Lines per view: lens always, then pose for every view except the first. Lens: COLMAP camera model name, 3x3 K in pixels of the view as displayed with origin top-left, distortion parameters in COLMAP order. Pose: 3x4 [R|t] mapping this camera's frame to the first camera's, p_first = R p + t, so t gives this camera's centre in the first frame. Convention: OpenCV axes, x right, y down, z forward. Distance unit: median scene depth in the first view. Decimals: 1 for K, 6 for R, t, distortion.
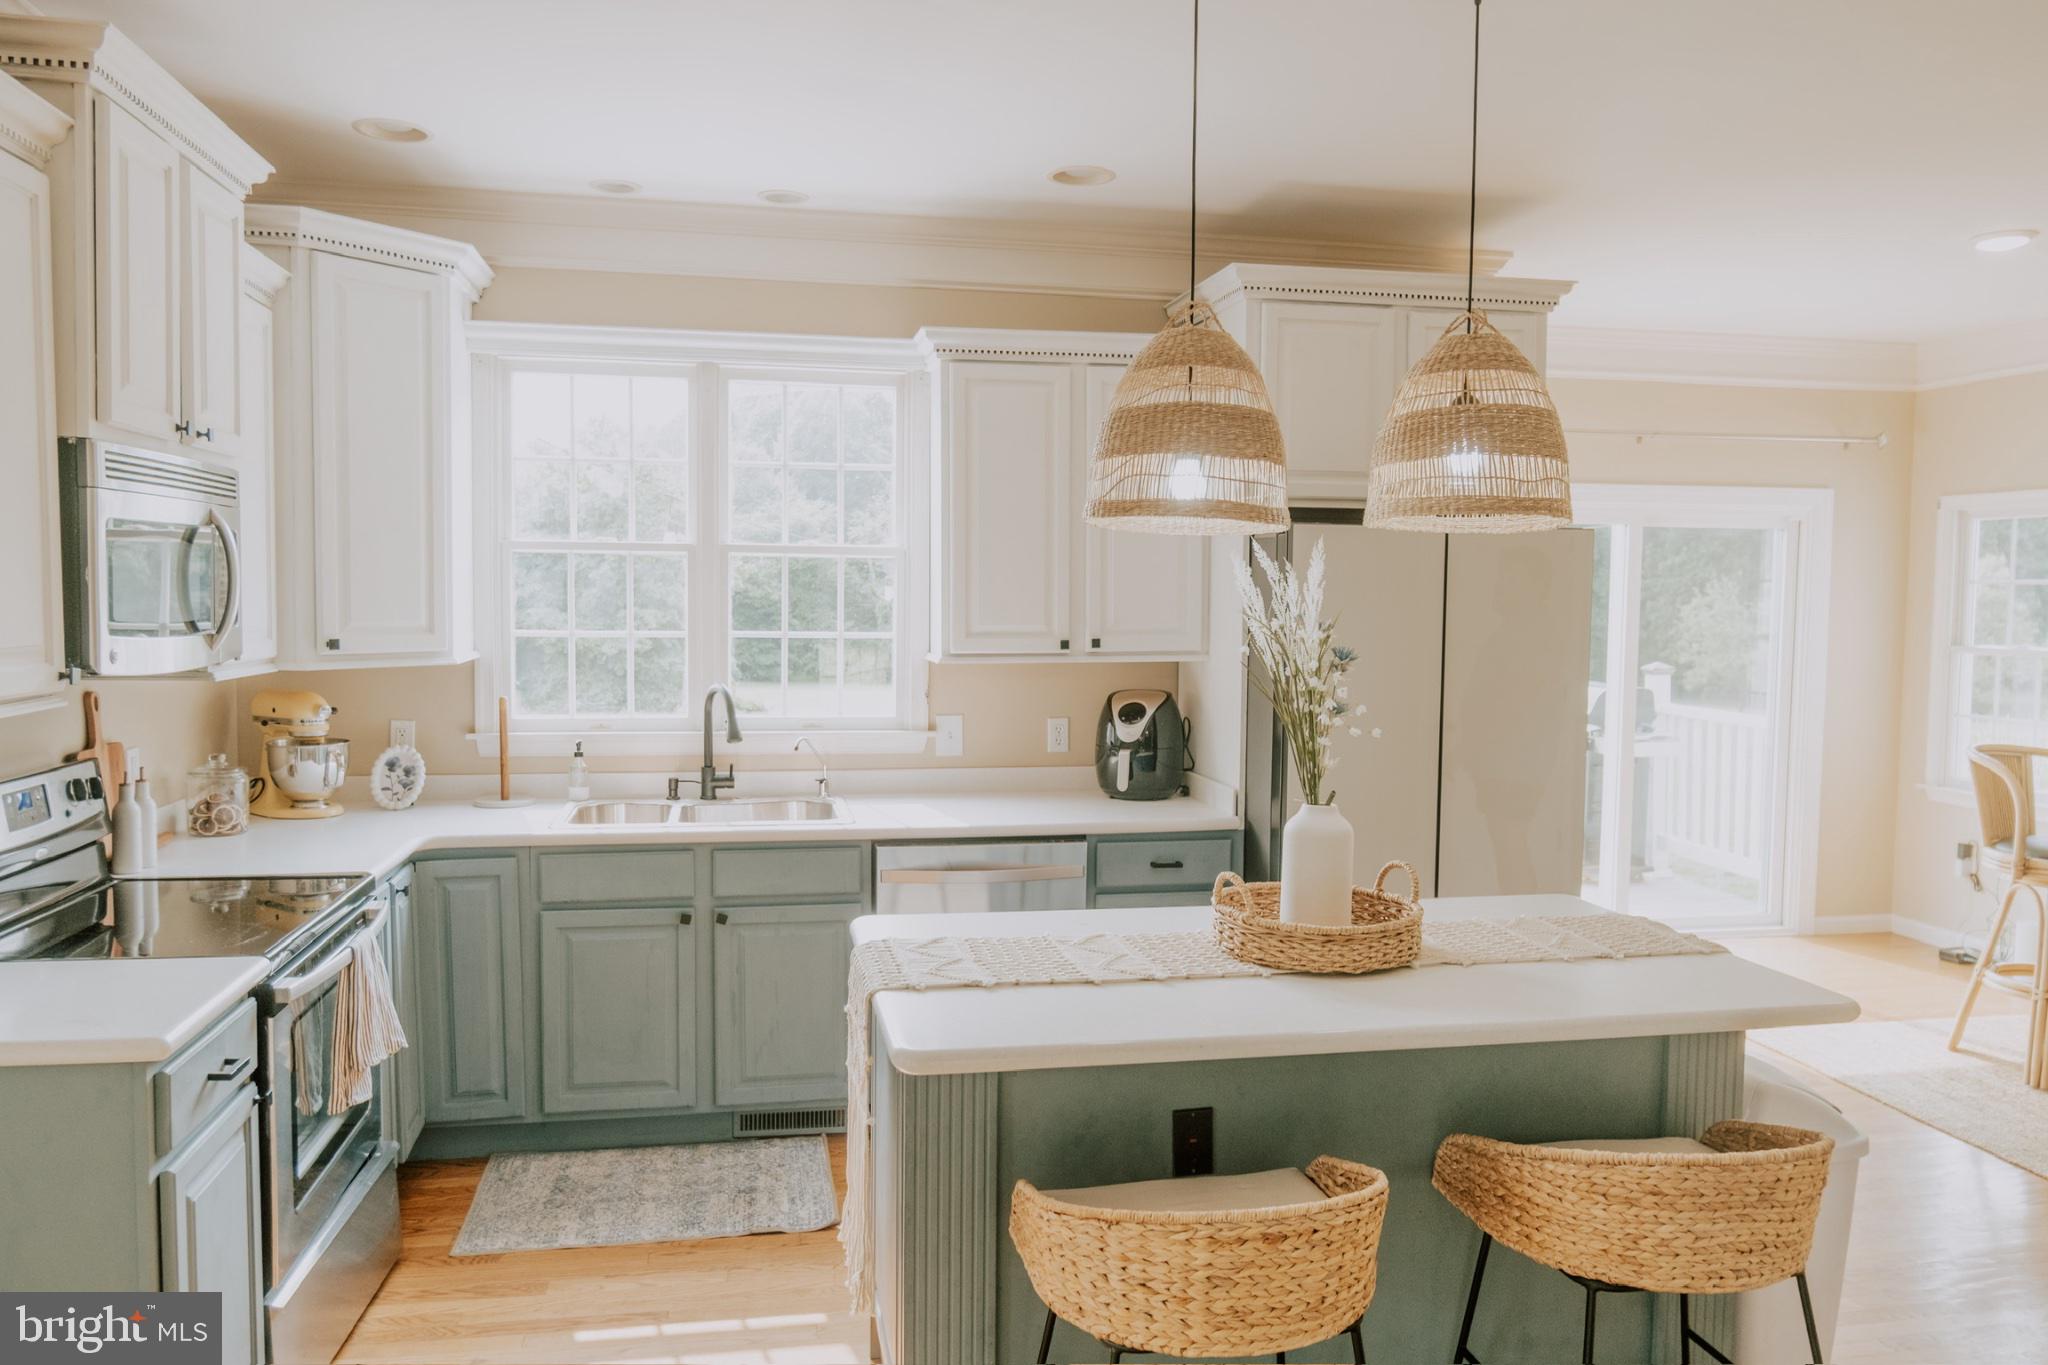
lens RADIAL K [[1437.7, 0, 1026.6], [0, 1437.7, 682.9], [0, 0, 1]] dist [-0.009628, -0.002746]
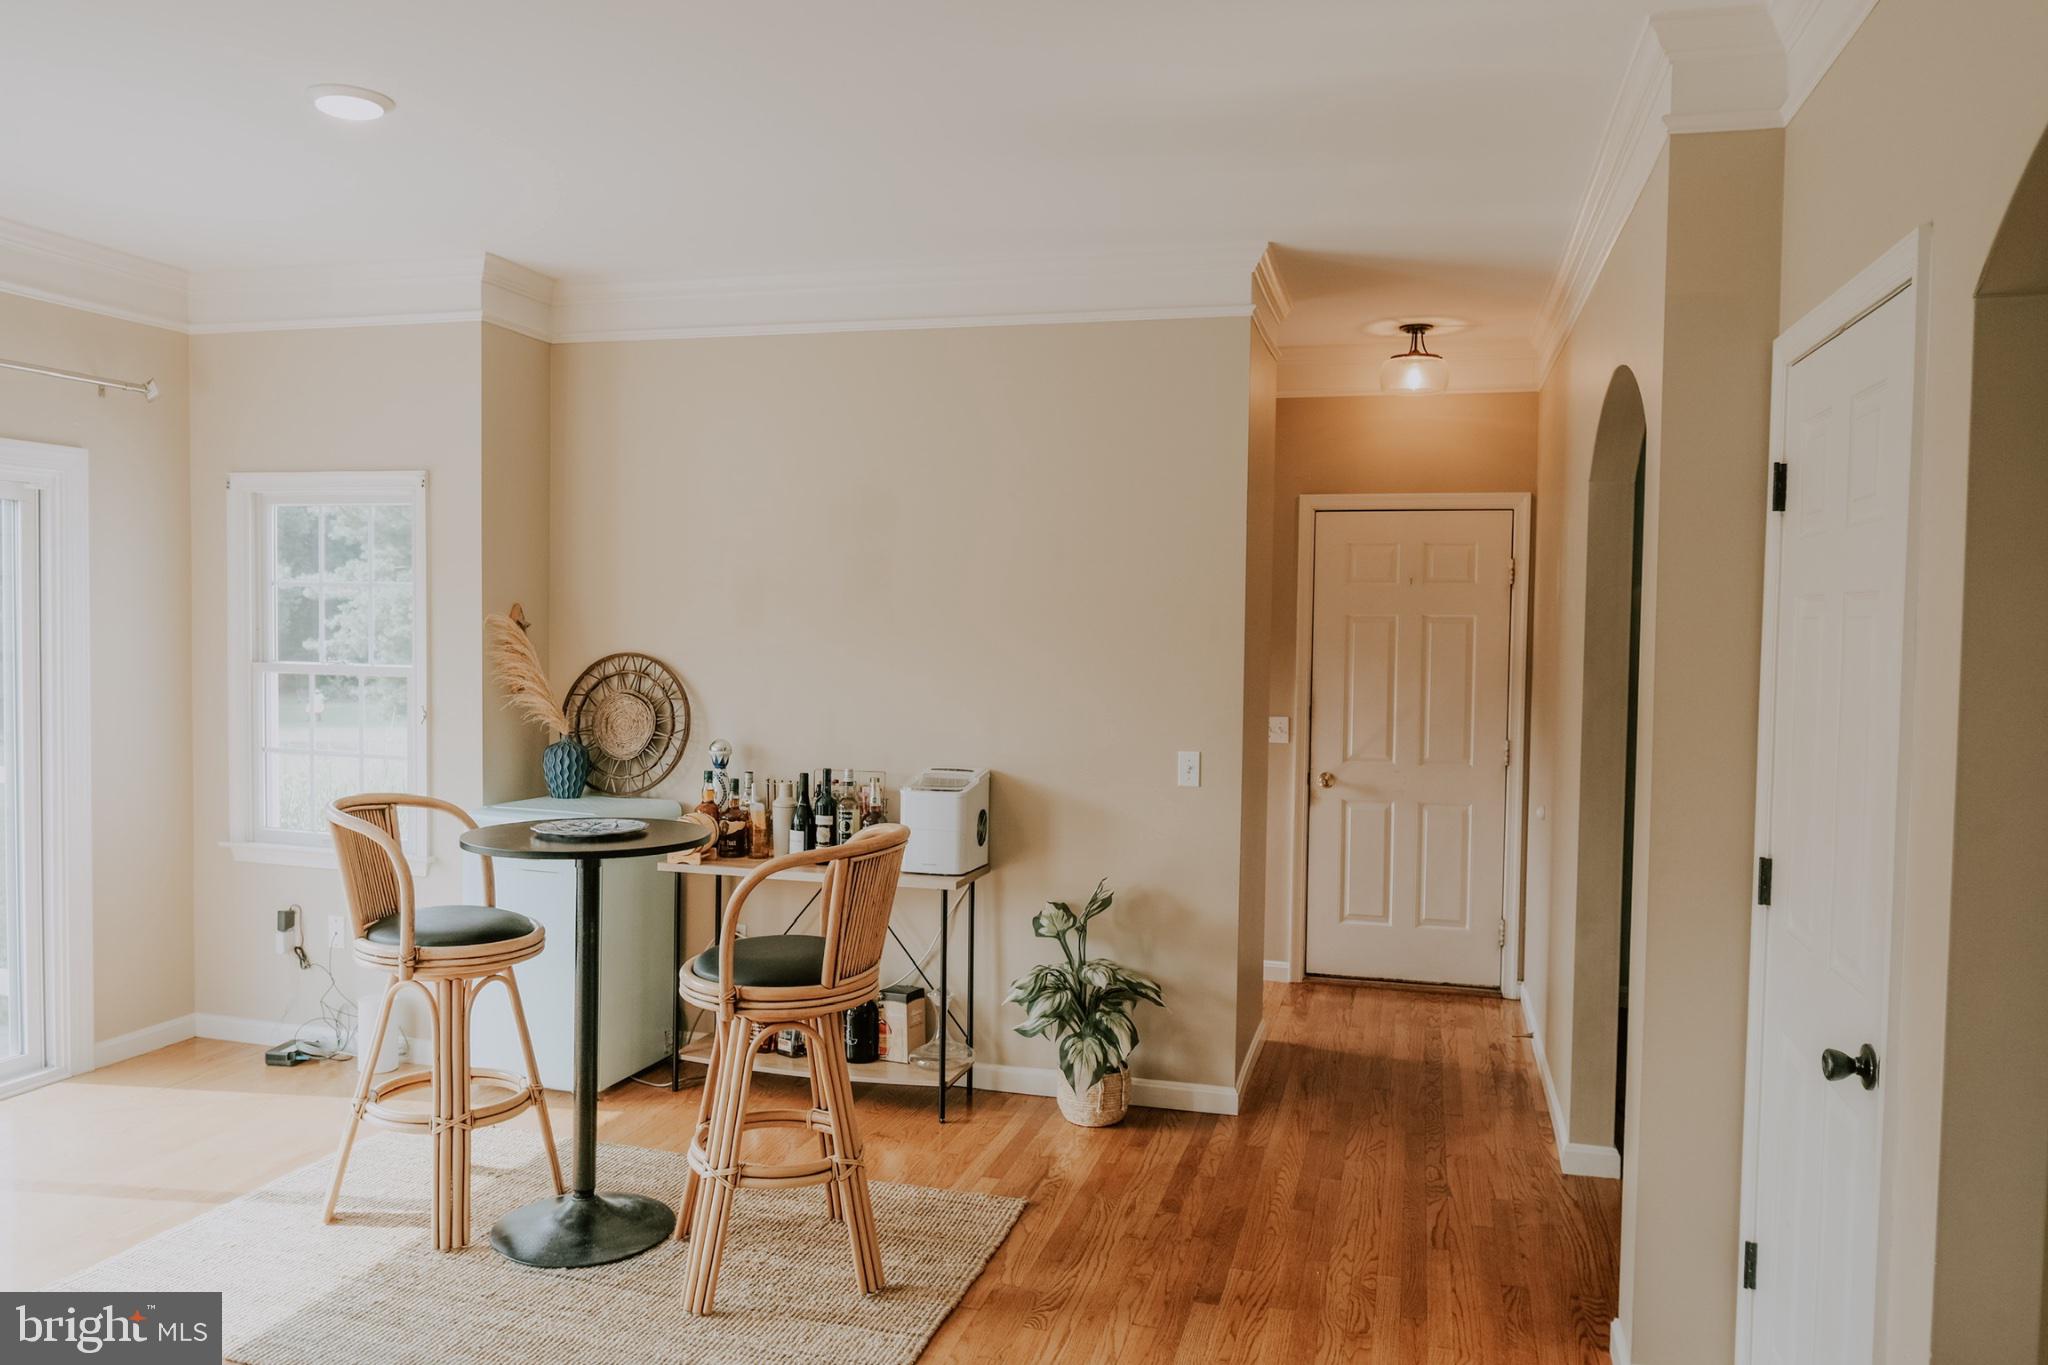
lens RADIAL K [[1425.0, 0, 1025.8], [0, 1425.0, 681.8], [0, 0, 1]] dist [0.001449, -0.001495]
pose [[0.432889, -0.040799, 0.900524, 0.115735], [0.046359, 0.998661, 0.022960, -0.013390], [-0.900255, 0.031809, 0.434200, 0.261123]]
